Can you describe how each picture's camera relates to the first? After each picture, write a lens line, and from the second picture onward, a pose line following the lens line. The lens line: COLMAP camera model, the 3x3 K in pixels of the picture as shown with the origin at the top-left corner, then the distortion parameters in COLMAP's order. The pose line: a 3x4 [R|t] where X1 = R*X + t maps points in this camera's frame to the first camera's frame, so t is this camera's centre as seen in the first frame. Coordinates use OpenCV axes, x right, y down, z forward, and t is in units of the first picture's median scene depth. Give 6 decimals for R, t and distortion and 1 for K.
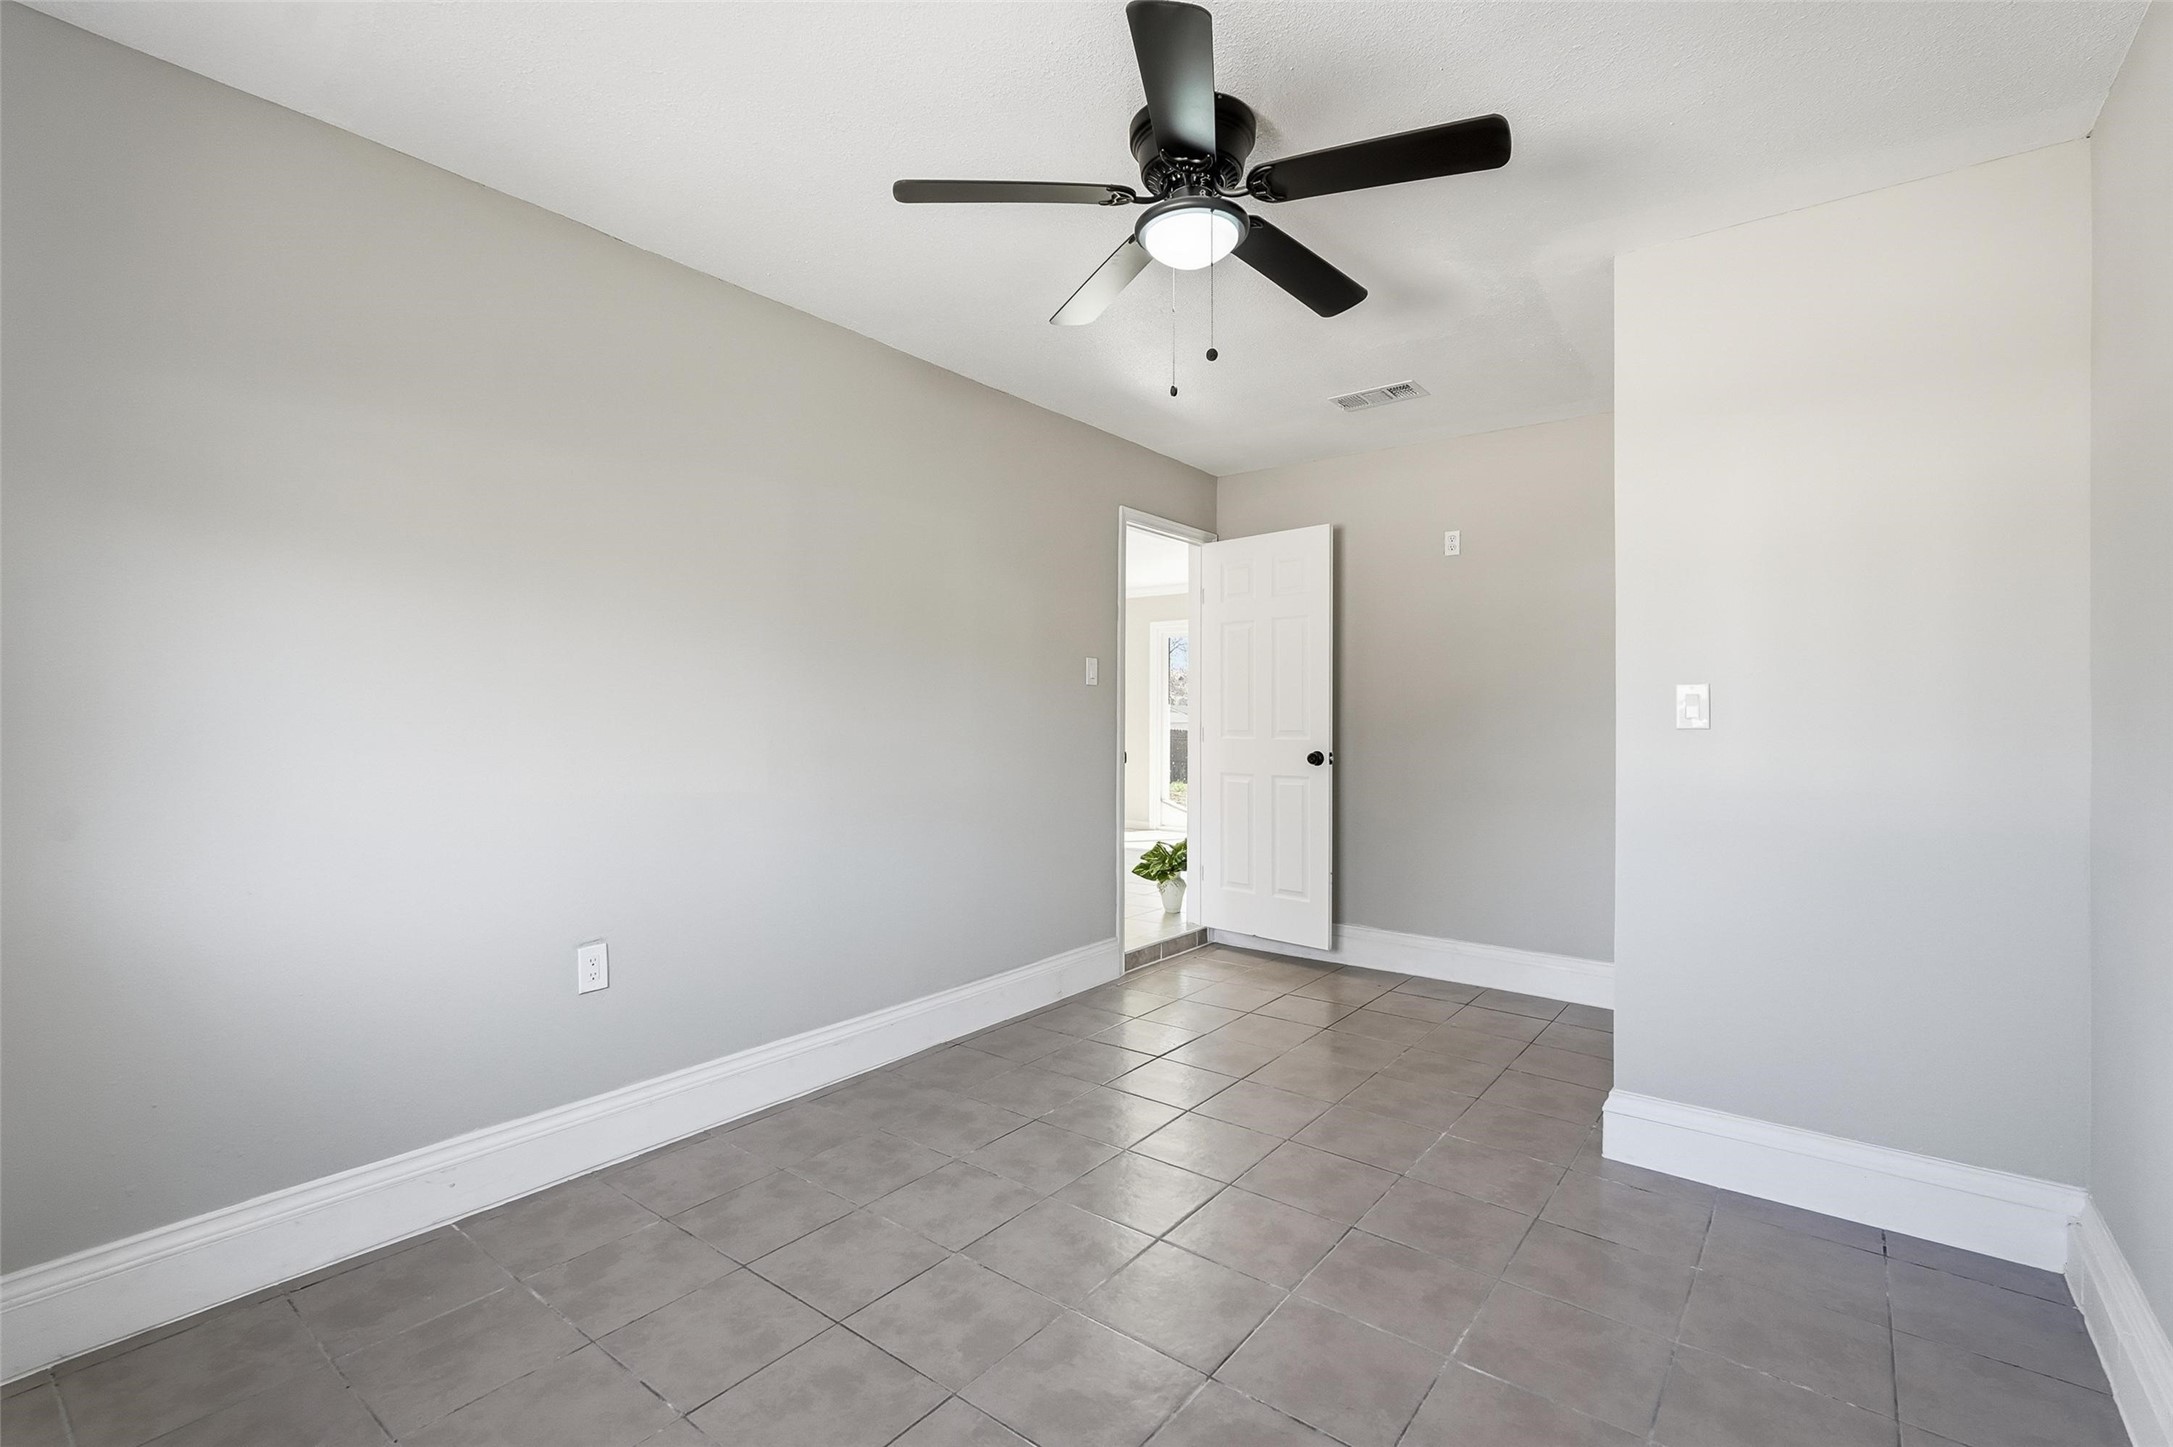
lens RADIAL K [[976.7, 0, 1080.9], [0, 976.7, 718.8], [0, 0, 1]] dist [-0.007592, 0.003181]
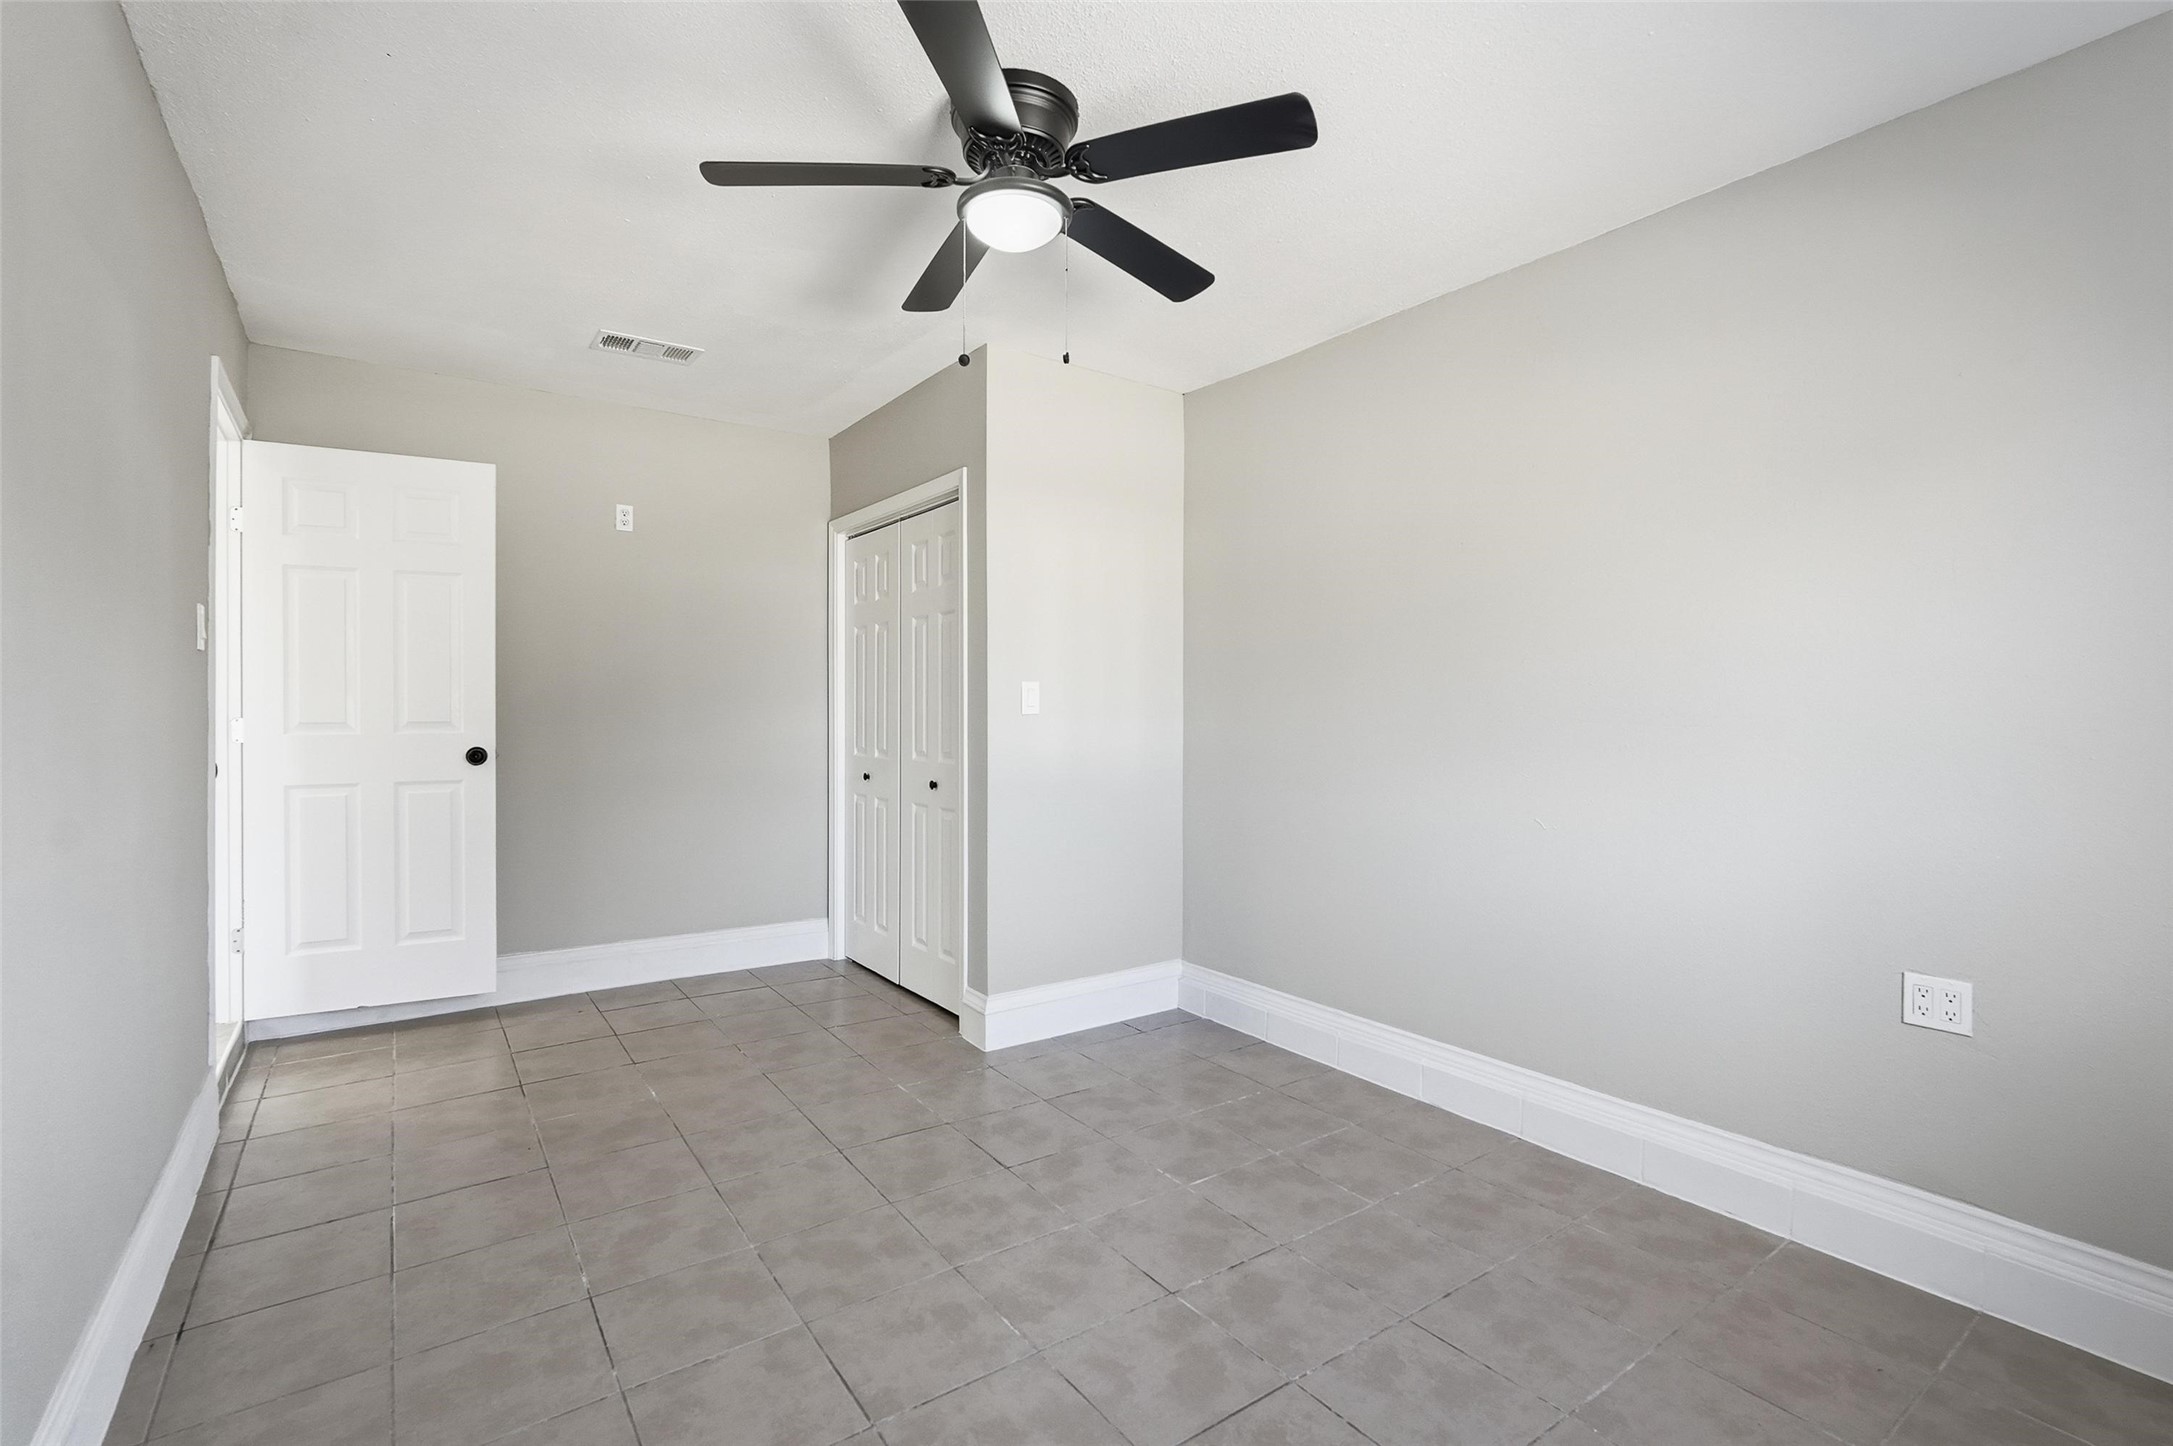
lens RADIAL K [[976.7, 0, 1079.0], [0, 976.7, 722.2], [0, 0, 1]] dist [-0.007592, 0.003181]
pose [[0.284704, -0.017838, 0.958449, -0.497092], [-0.002156, 0.999812, 0.019248, -0.004874], [-0.958613, -0.007546, 0.284612, 0.401988]]
